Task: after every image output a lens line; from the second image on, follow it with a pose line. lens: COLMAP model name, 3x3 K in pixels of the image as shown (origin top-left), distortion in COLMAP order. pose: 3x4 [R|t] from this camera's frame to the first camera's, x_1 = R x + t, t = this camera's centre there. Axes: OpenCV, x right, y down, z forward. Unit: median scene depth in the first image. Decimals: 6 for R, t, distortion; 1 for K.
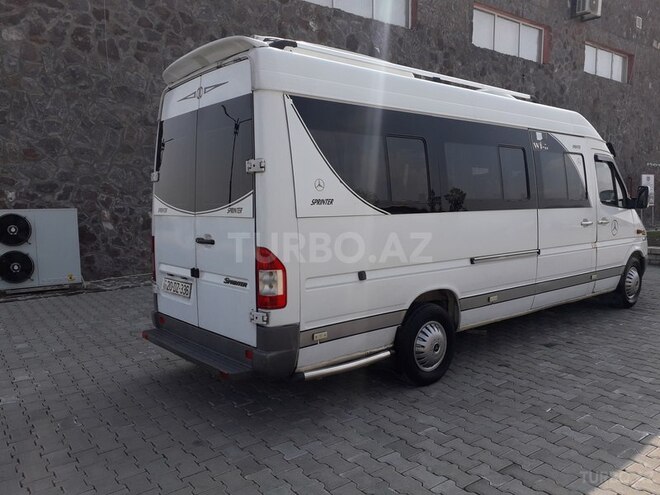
lens RADIAL K [[525.1, 0, 331.4], [0, 525.1, 257.0], [0, 0, 1]] dist [0.068405, -0.092504]
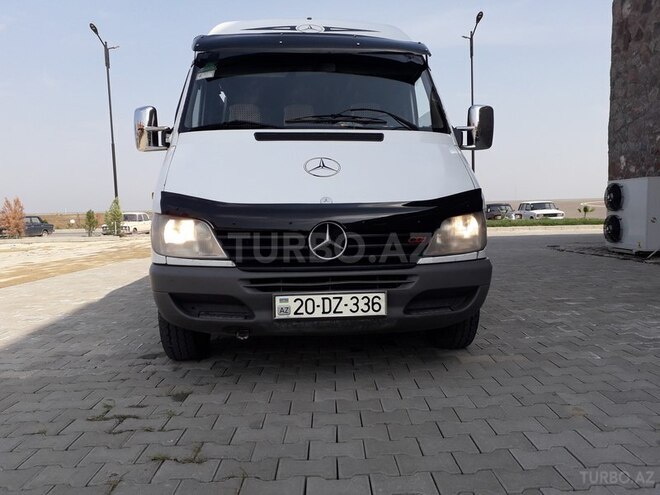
lens RADIAL K [[525.1, 0, 331.4], [0, 525.1, 257.0], [0, 0, 1]] dist [0.068405, -0.092504]
pose [[-0.584608, 0.091391, -0.806152, 0.682904], [-0.065812, 0.985019, 0.159395, -0.061690], [0.808642, 0.146238, -0.569836, 1.096539]]
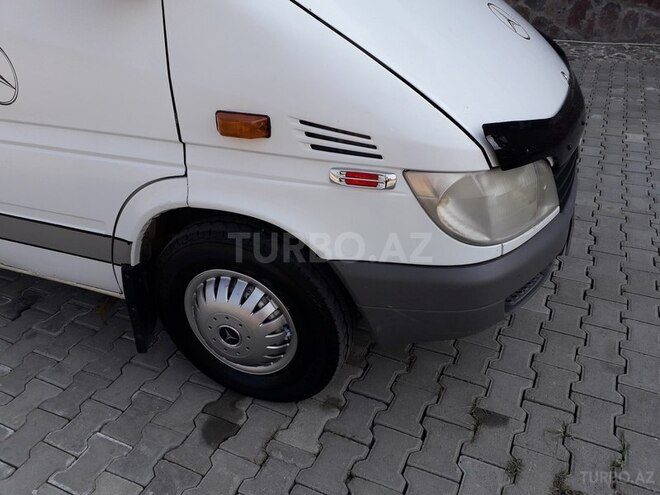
lens RADIAL K [[525.1, 0, 331.4], [0, 525.1, 257.0], [0, 0, 1]] dist [0.068405, -0.092504]
pose [[0.463197, 0.456362, -0.759725, 0.598107], [-0.066885, 0.872787, 0.483497, -0.078656], [0.883728, -0.173140, 0.434796, 0.740942]]
